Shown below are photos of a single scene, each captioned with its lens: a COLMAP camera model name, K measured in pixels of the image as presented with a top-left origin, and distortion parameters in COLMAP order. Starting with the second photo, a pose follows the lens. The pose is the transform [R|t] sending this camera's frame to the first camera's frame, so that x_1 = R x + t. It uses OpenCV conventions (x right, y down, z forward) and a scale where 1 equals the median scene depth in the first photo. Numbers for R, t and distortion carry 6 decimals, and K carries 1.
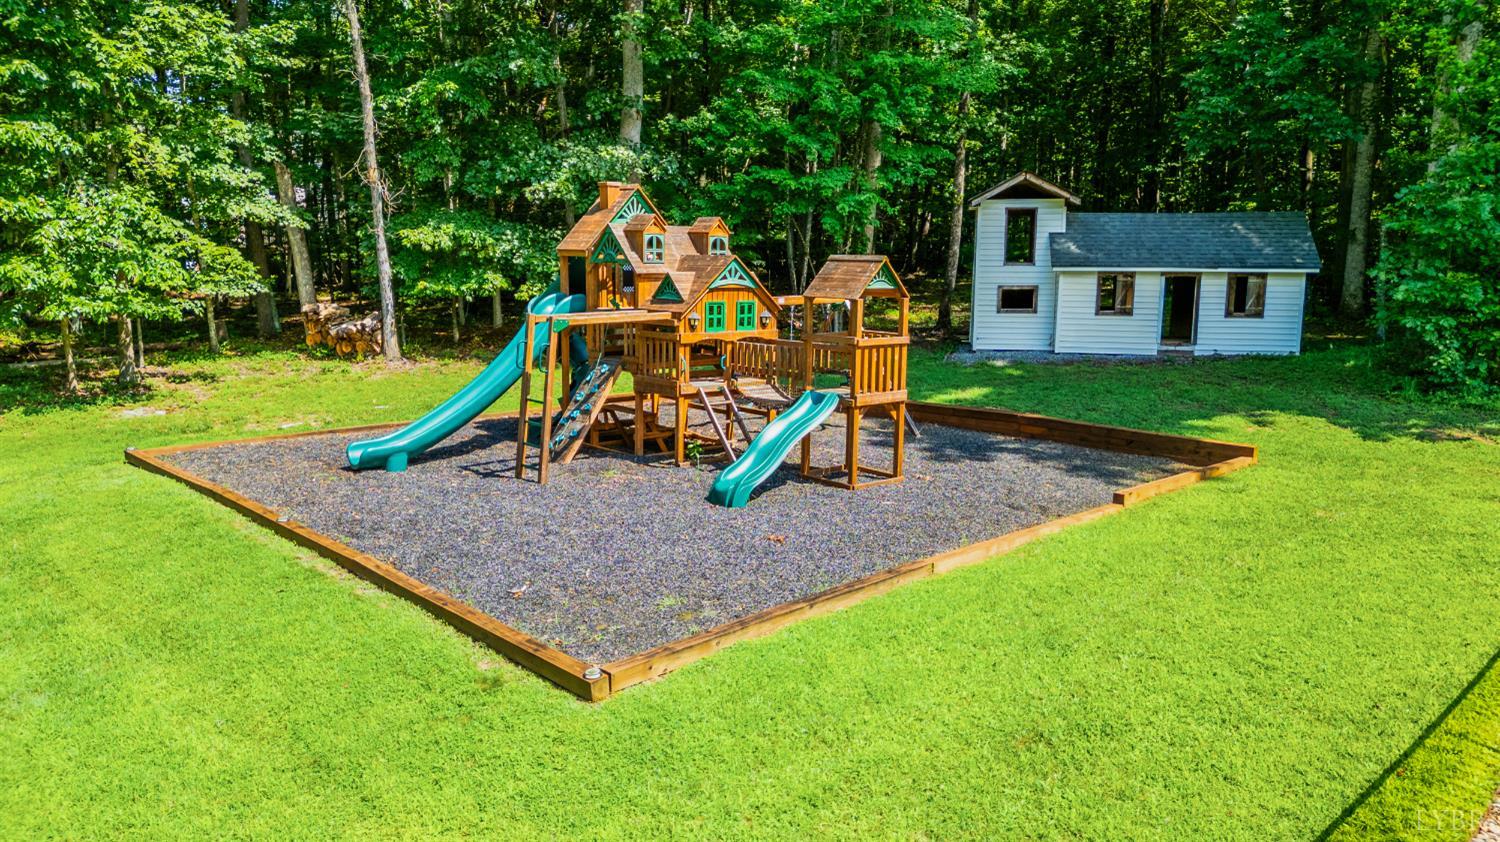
lens RADIAL K [[1048.7, 0, 750.0], [0, 1048.7, 421.0], [0, 0, 1]] dist [0.109065, -0.112306]
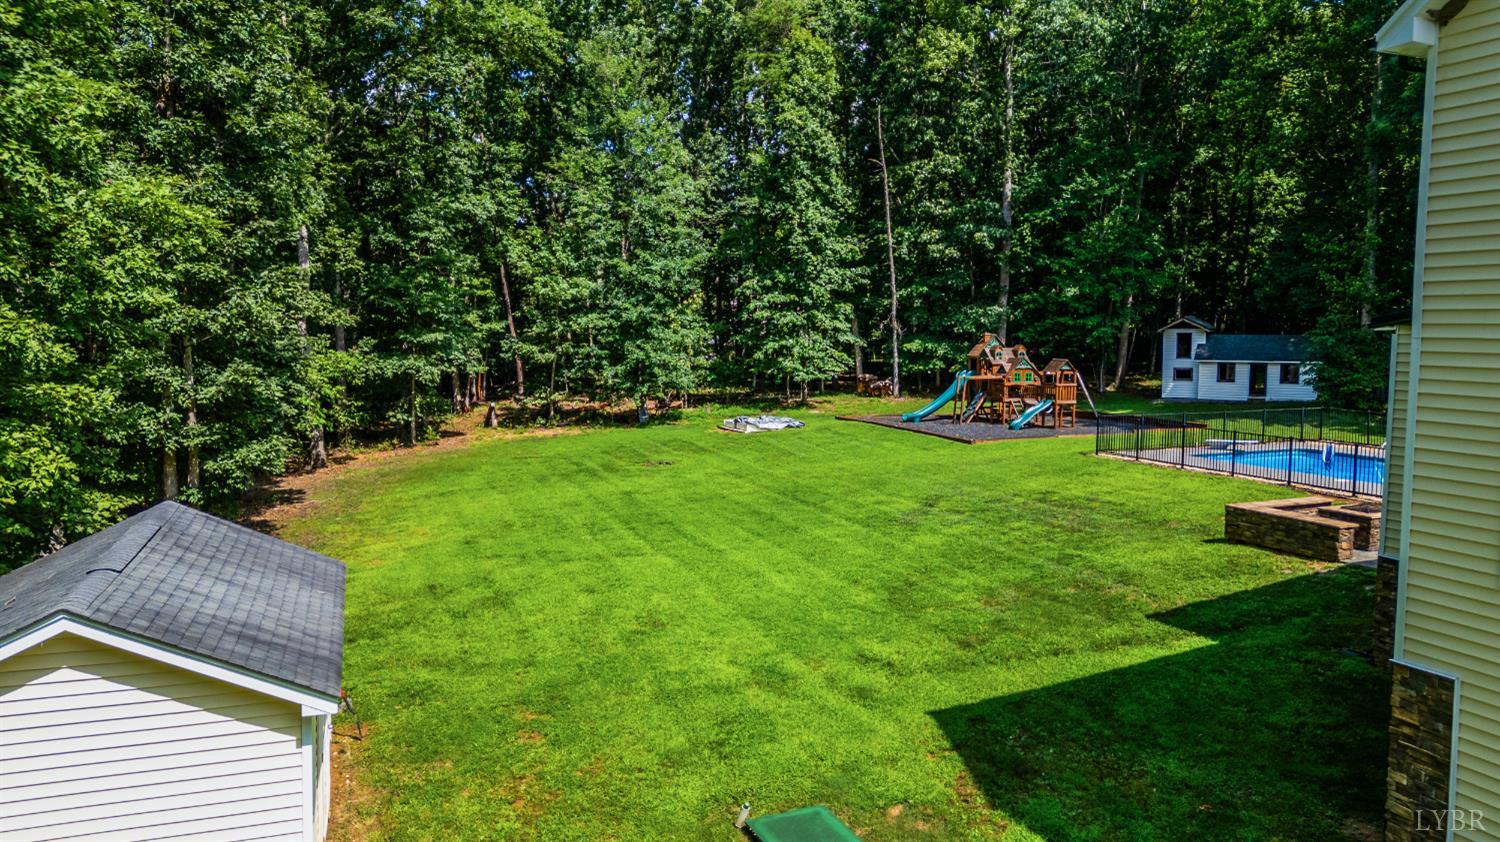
lens RADIAL K [[1035.1, 0, 750.0], [0, 1035.1, 421.0], [0, 0, 1]] dist [0.111631, -0.151316]
pose [[0.927108, 0.027509, -0.373783, 0.251019], [-0.054055, 0.996690, -0.060722, 0.166958], [0.370875, 0.076501, 0.925526, -1.381295]]
